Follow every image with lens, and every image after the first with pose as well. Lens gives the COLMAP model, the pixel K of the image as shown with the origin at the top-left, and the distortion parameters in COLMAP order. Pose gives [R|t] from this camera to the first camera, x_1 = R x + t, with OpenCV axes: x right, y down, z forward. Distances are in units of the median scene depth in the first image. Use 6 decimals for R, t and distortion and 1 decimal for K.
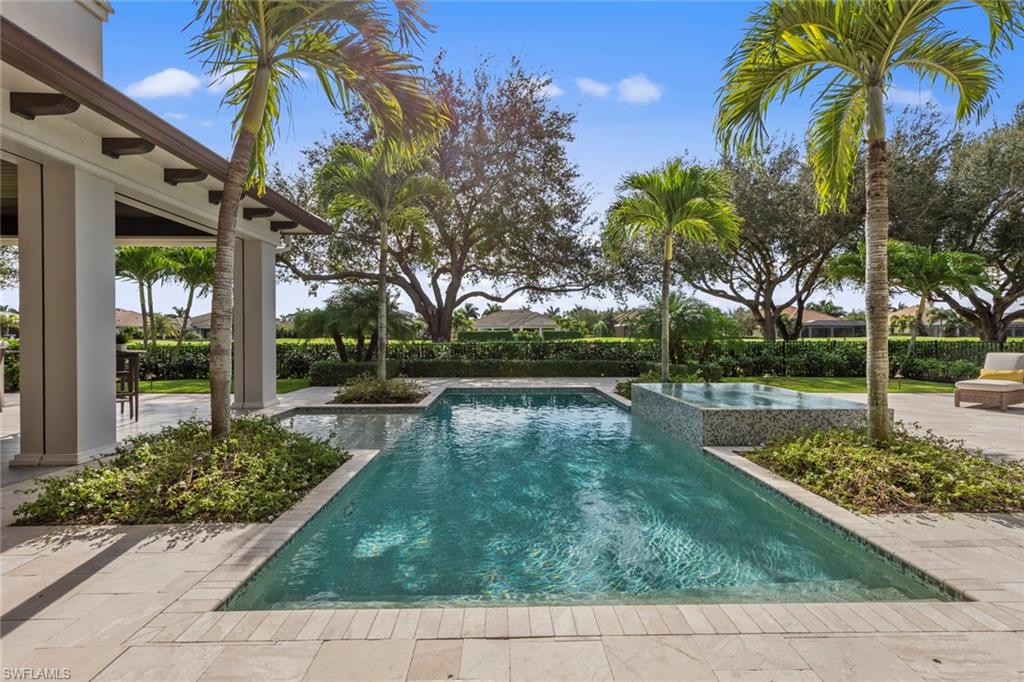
lens RADIAL K [[444.7, 0, 513.7], [0, 444.7, 340.7], [0, 0, 1]] dist [0.003796, 0.000544]
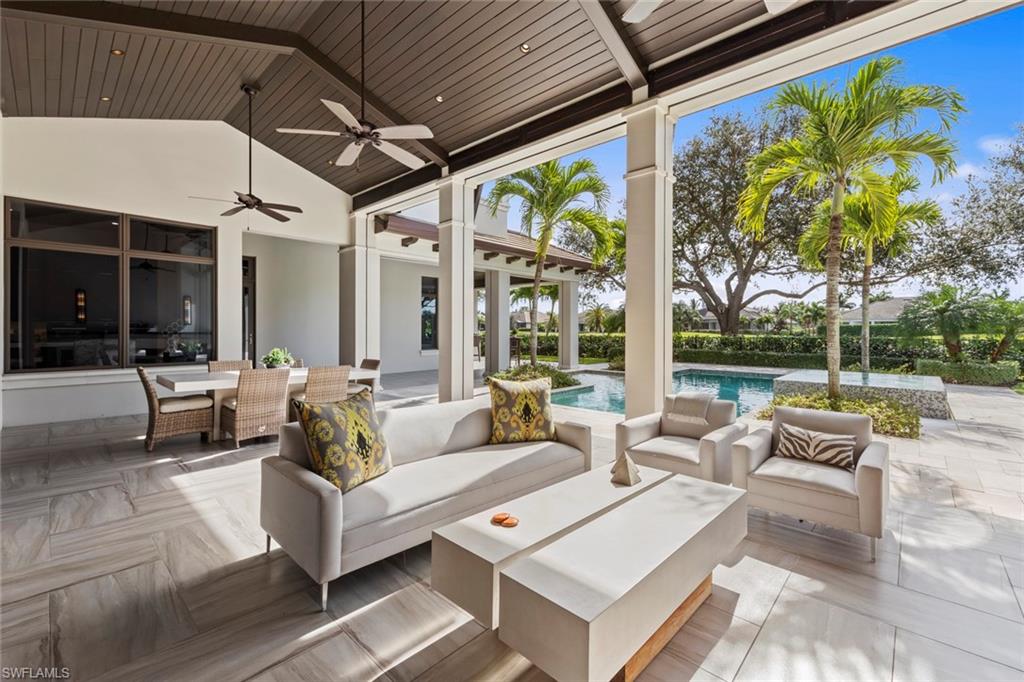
lens RADIAL K [[435.1, 0, 511.7], [0, 435.1, 336.4], [0, 0, 1]] dist [0.003538, 0.000591]
pose [[0.713344, 0.014310, -0.700668, 0.351490], [-0.011810, 0.999895, 0.008399, 0.000769], [0.700714, 0.002283, 0.713438, -0.315093]]
